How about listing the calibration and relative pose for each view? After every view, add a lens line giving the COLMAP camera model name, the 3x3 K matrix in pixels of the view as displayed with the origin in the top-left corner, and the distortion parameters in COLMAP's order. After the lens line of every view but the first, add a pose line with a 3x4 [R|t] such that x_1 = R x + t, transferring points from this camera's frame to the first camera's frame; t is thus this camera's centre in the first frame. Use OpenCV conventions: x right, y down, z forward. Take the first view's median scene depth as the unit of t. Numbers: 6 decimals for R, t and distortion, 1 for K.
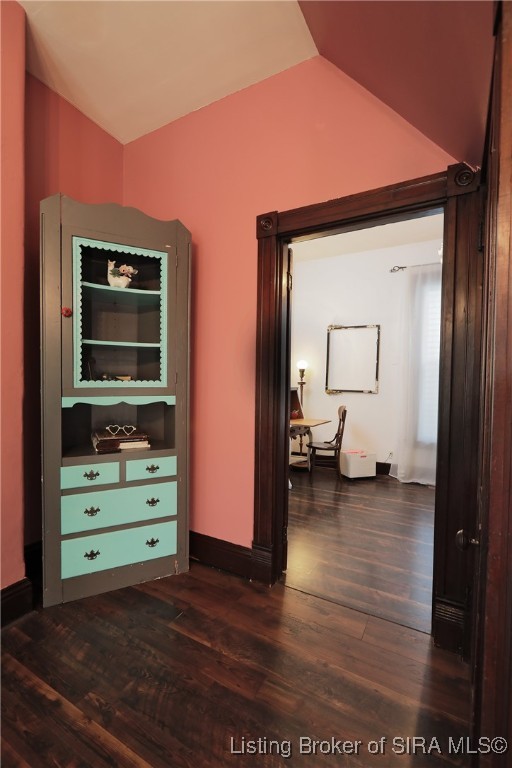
lens RADIAL K [[340.5, 0, 254.6], [0, 340.5, 390.3], [0, 0, 1]] dist [-0.002643, 0.000265]
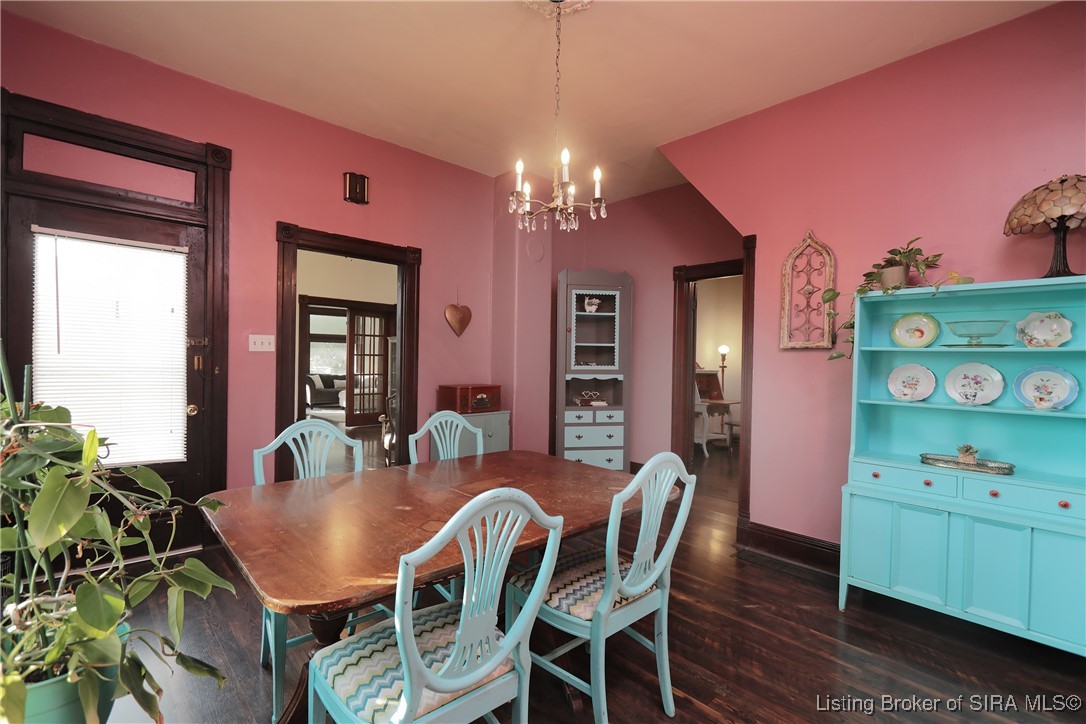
lens RADIAL K [[481.5, 0, 535.3], [0, 481.5, 357.6], [0, 0, 1]] dist [-0.002643, 0.000265]
pose [[0.953316, -0.000027, -0.301976, 0.073591], [-0.010808, 0.999356, -0.034210, 0.018457], [0.301782, 0.035877, 0.952702, -1.435826]]
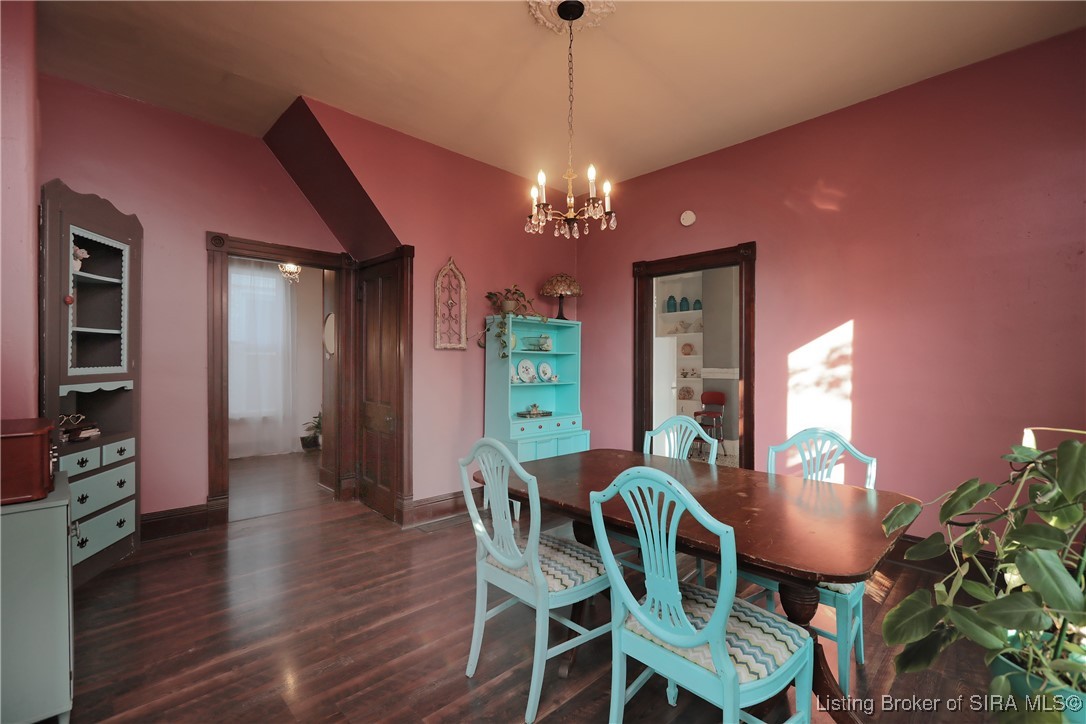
lens RADIAL K [[481.5, 0, 538.8], [0, 481.5, 364.3], [0, 0, 1]] dist [-0.002643, 0.000265]
pose [[0.276653, -0.017922, 0.960803, -1.344154], [0.022879, 0.999666, 0.012059, -0.023006], [-0.960697, 0.018646, 0.276971, -0.631181]]
